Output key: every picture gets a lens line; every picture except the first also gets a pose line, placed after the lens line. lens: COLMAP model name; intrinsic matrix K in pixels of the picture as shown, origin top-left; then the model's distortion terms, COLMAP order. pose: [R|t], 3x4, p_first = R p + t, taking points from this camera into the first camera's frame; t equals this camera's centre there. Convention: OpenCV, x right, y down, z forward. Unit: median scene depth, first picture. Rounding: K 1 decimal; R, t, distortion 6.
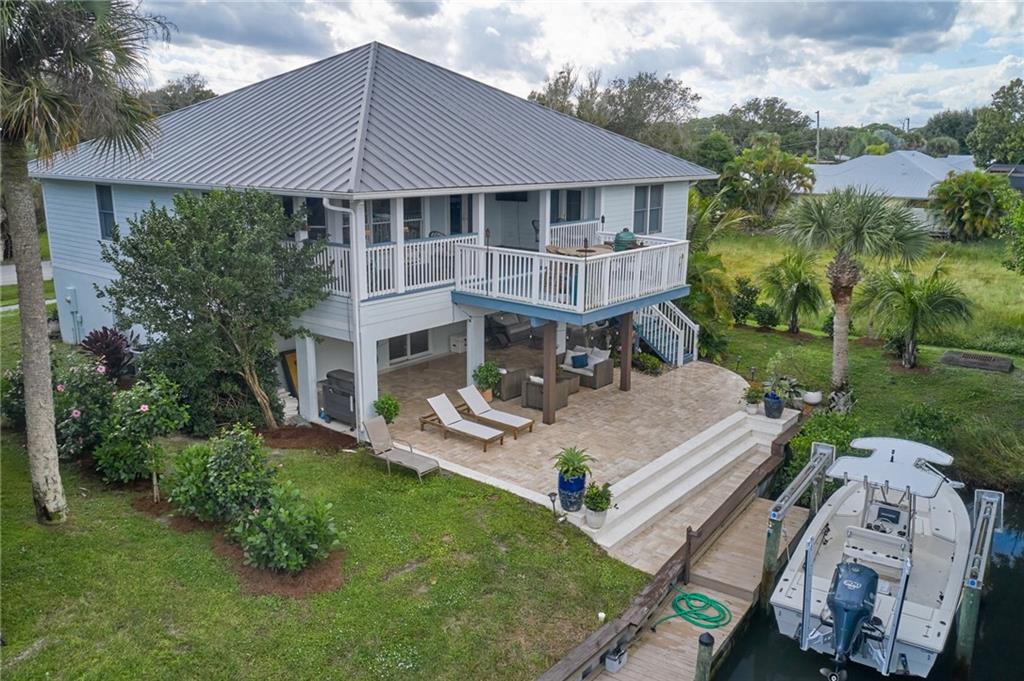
lens RADIAL K [[802.6, 0, 512.1], [0, 802.6, 341.1], [0, 0, 1]] dist [-0.012374, 0.009389]
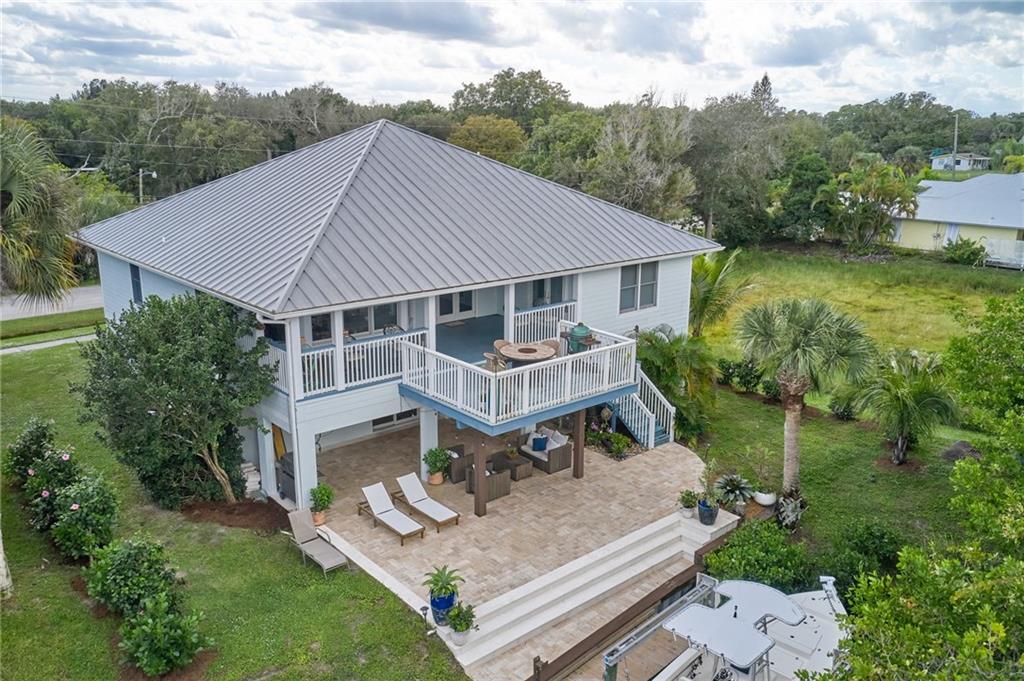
lens RADIAL K [[802.6, 0, 512.1], [0, 802.6, 341.1], [0, 0, 1]] dist [-0.012374, 0.009389]
pose [[0.984708, 0.046012, -0.168026, 0.258374], [-0.042563, 0.998804, 0.024071, -0.155768], [0.168933, -0.016552, 0.985489, -0.030658]]
